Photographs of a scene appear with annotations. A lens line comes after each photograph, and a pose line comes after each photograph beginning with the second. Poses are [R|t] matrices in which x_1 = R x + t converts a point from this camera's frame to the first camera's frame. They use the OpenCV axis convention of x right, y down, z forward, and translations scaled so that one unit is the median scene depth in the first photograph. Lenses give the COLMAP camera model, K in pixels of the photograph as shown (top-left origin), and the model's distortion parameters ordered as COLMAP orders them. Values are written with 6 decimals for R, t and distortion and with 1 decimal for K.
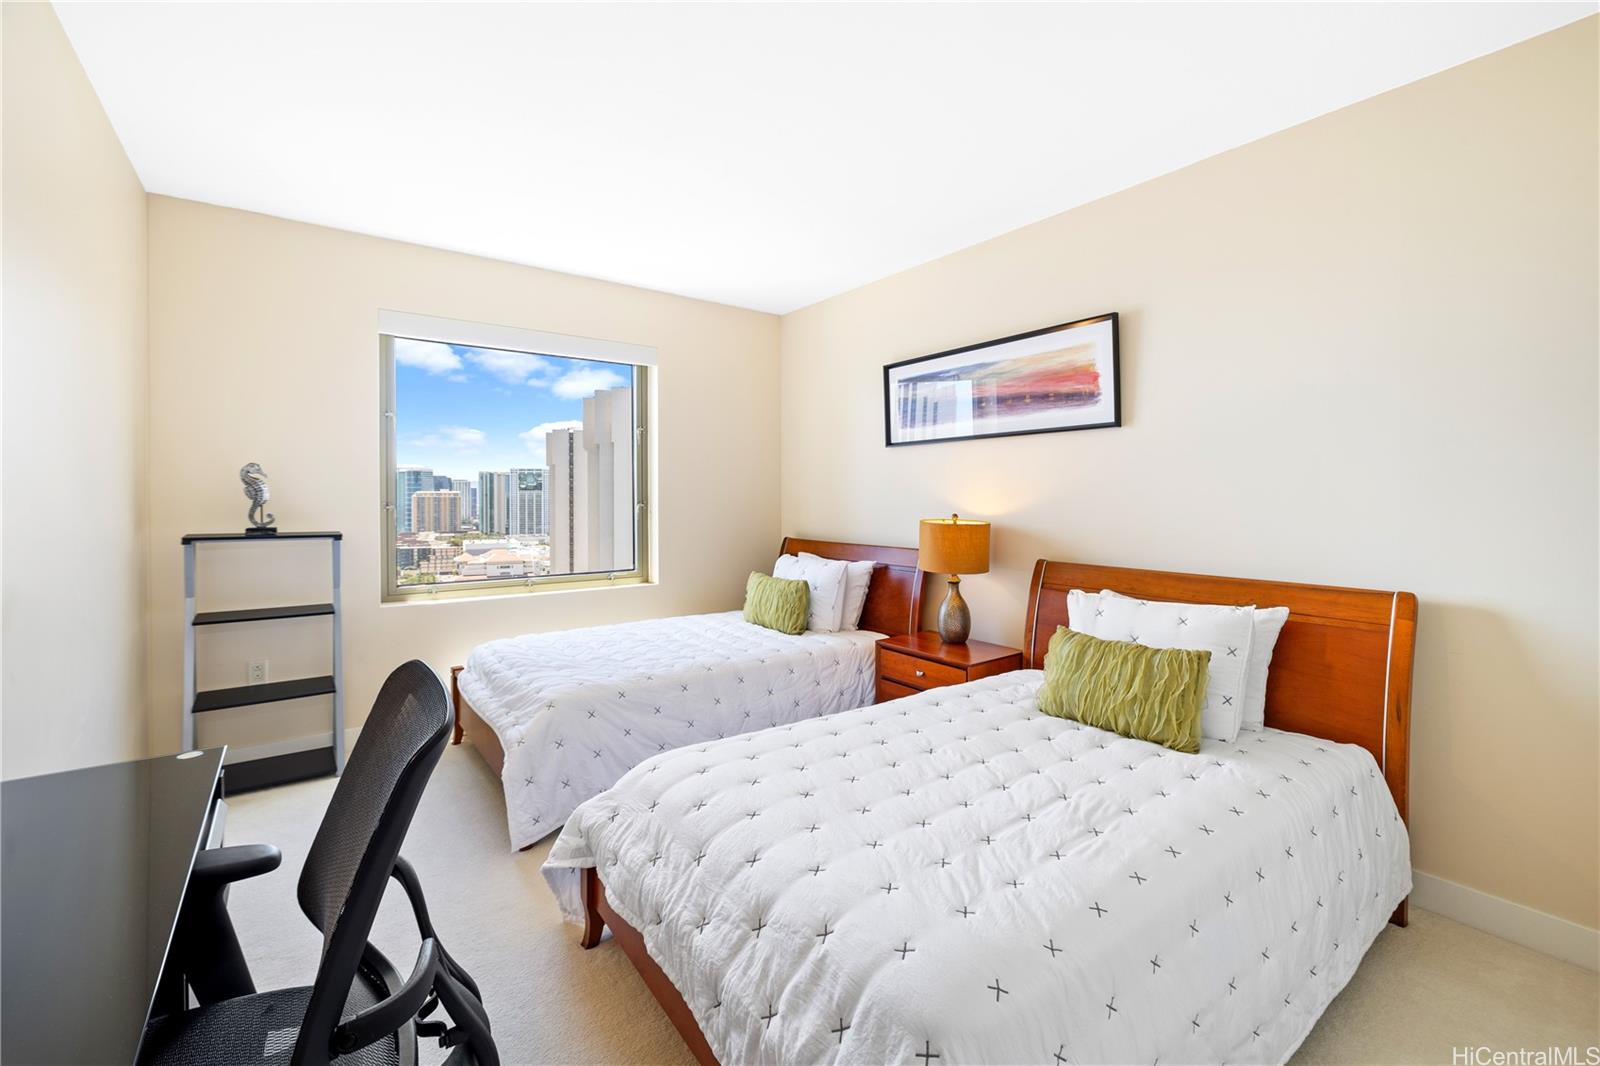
lens RADIAL K [[682.2, 0, 802.7], [0, 682.2, 489.2], [0, 0, 1]] dist [0.001845, 0.000336]
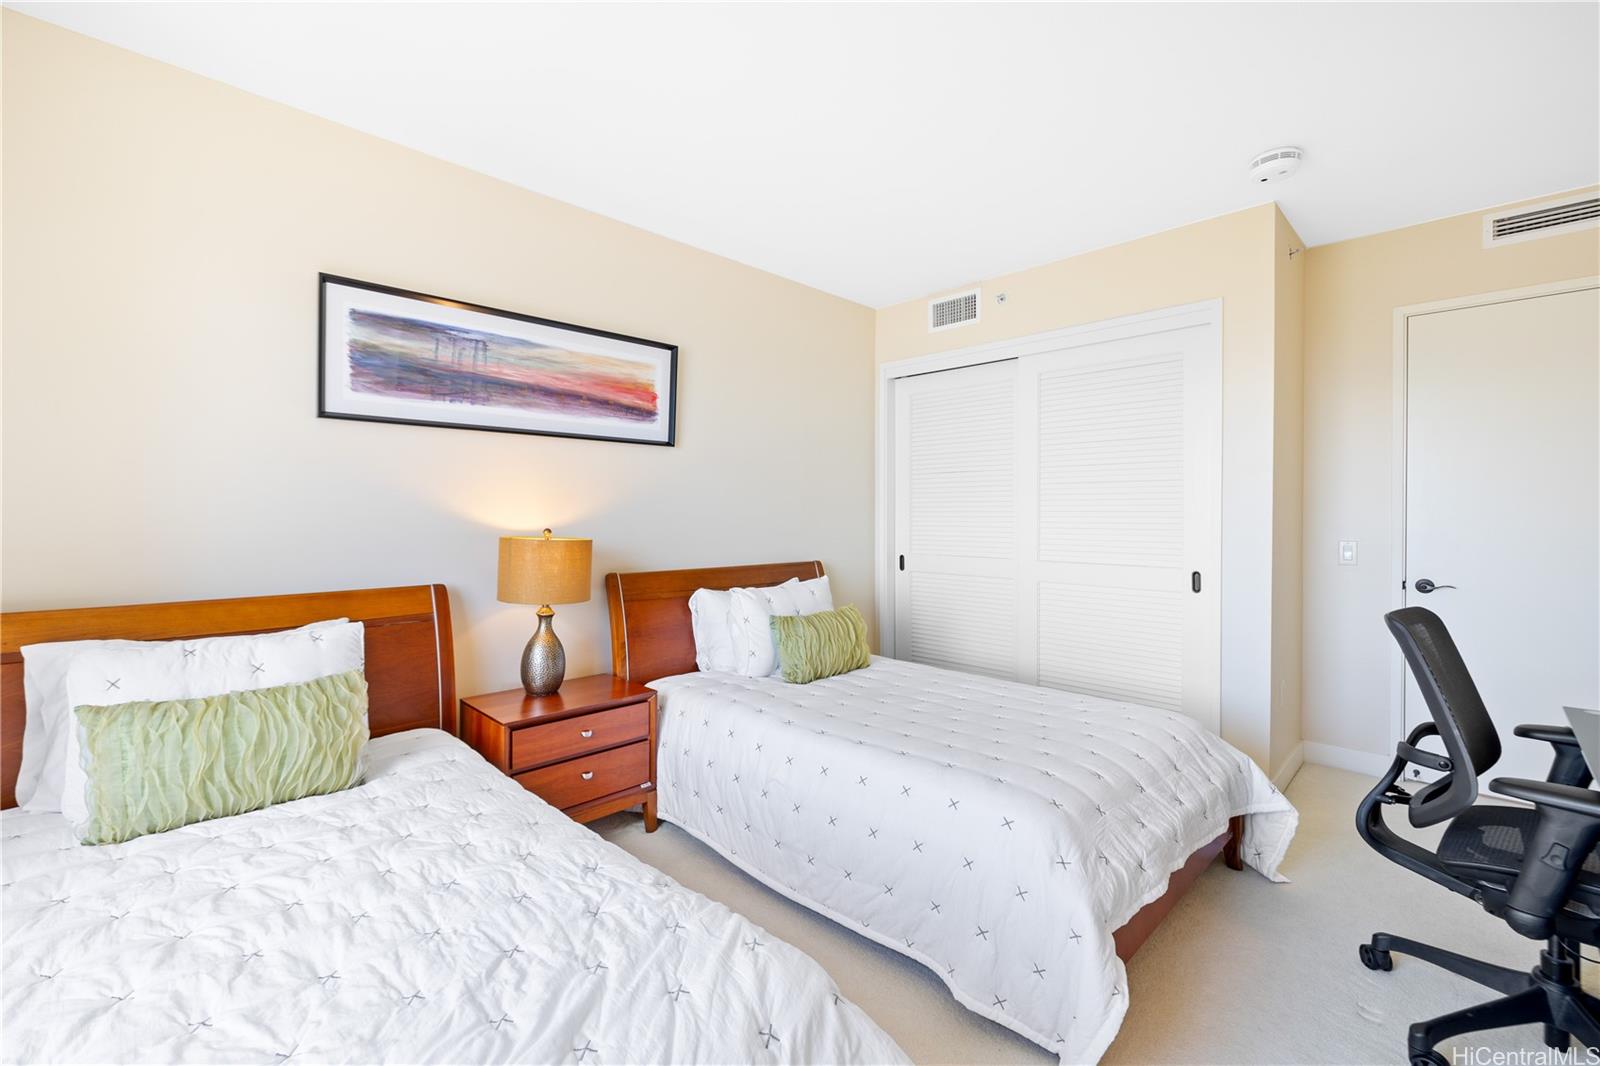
lens RADIAL K [[682.2, 0, 802.7], [0, 682.2, 489.2], [0, 0, 1]] dist [0.001845, 0.000336]
pose [[-0.147607, 0.026120, 0.988701, -0.646819], [-0.022697, 0.999299, -0.029788, 0.008060], [-0.988786, -0.026838, -0.146910, 0.886313]]
